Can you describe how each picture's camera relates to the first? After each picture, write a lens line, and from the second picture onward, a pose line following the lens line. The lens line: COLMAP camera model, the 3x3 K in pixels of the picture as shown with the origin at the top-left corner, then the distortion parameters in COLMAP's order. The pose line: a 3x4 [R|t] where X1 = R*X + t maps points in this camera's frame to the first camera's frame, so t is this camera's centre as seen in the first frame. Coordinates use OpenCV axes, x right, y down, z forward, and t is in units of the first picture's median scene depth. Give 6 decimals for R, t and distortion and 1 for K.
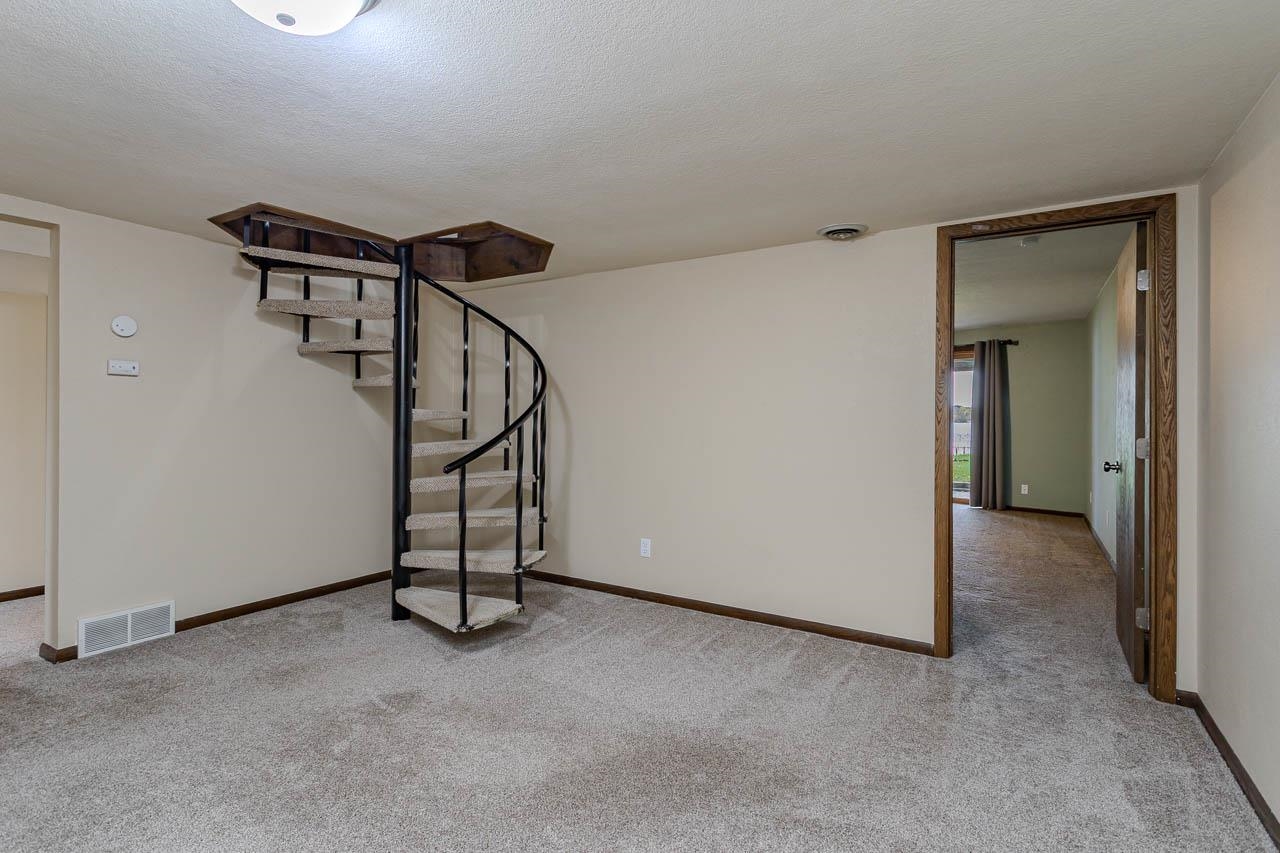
lens RADIAL K [[625.2, 0, 641.5], [0, 625.2, 421.3], [0, 0, 1]] dist [0.000432, 0.000112]
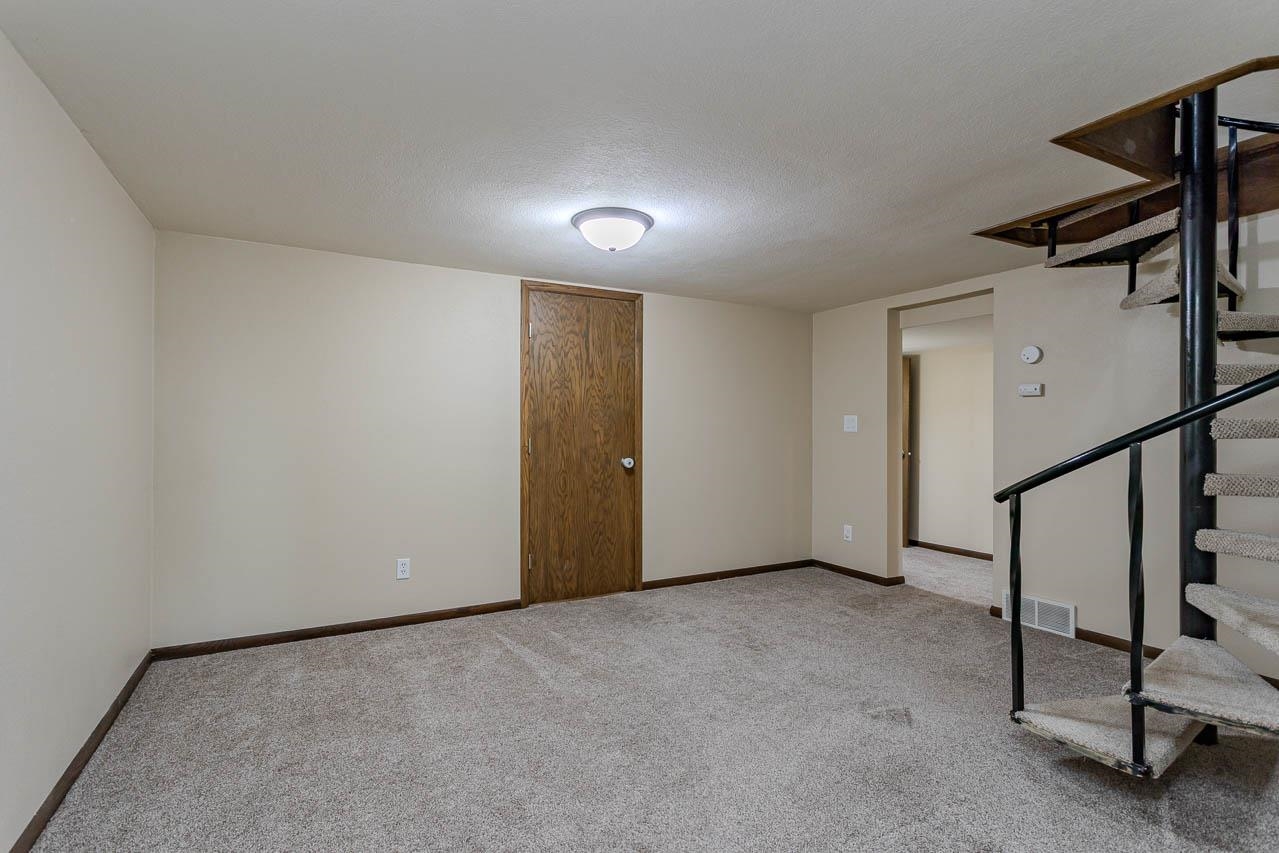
lens RADIAL K [[624.7, 0, 642.9], [0, 624.7, 427.5], [0, 0, 1]] dist [0.000432, 0.000112]
pose [[-0.495598, -0.011715, -0.868473, 0.540627], [-0.010253, 0.999918, -0.007638, 0.001880], [0.868492, 0.005119, -0.495678, 0.917891]]
